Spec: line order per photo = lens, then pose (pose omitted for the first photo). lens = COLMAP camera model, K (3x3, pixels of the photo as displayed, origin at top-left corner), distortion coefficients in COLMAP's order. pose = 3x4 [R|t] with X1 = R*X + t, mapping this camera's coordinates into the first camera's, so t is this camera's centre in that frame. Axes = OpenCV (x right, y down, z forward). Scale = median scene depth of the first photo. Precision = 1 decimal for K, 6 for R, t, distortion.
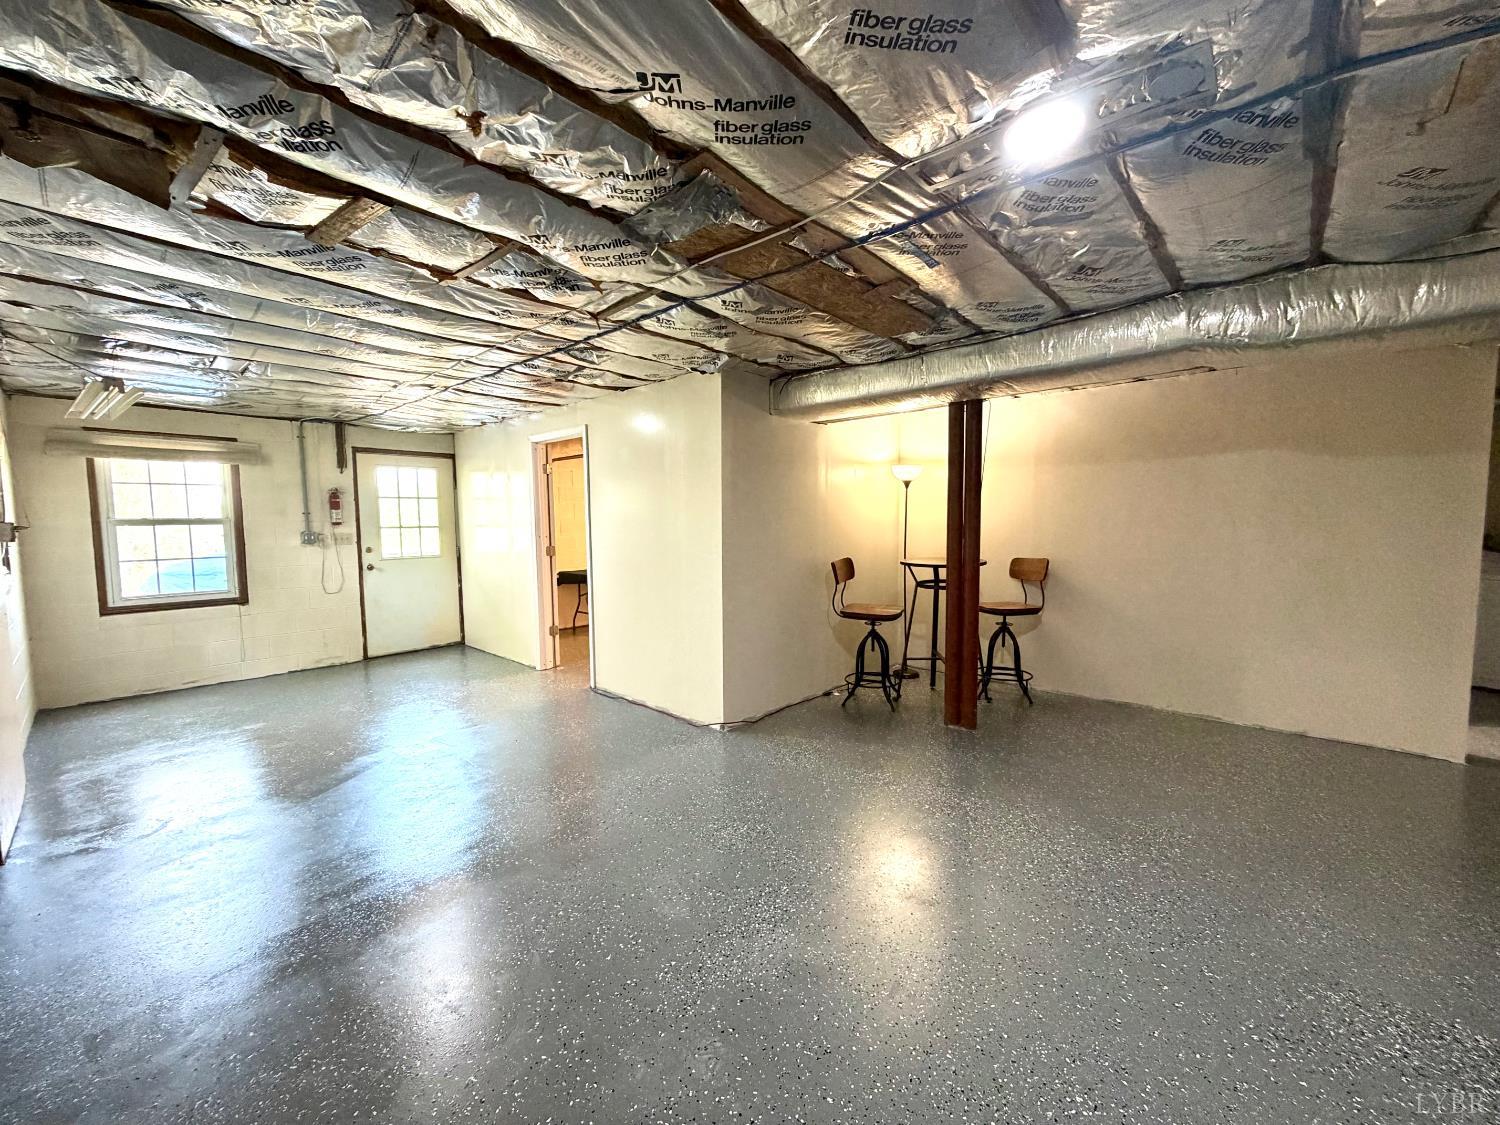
lens RADIAL K [[596.4, 0, 744.9], [0, 596.4, 563.1], [0, 0, 1]] dist [-0.000303, -0.000266]
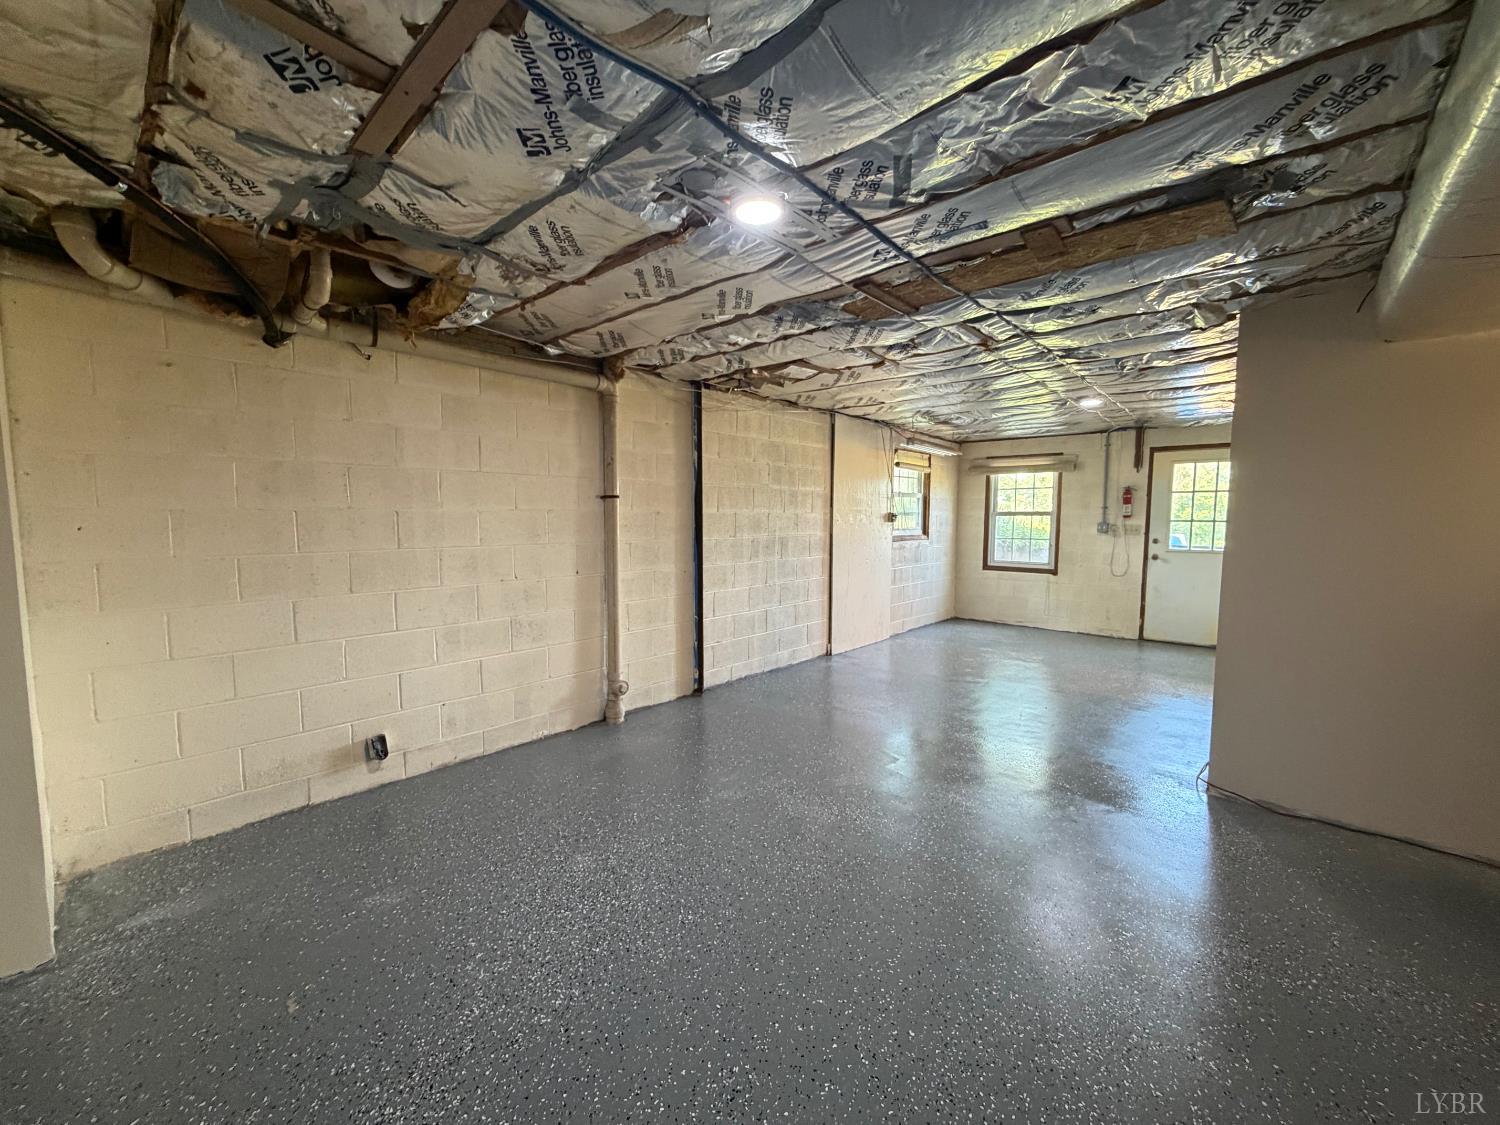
lens RADIAL K [[596.4, 0, 744.9], [0, 596.4, 563.1], [0, 0, 1]] dist [-0.000303, -0.000266]
pose [[-0.002250, 0.089488, -0.995985, 0.489060], [-0.079672, 0.992806, 0.089382, -0.021201], [0.996819, 0.079553, 0.004896, 0.269126]]
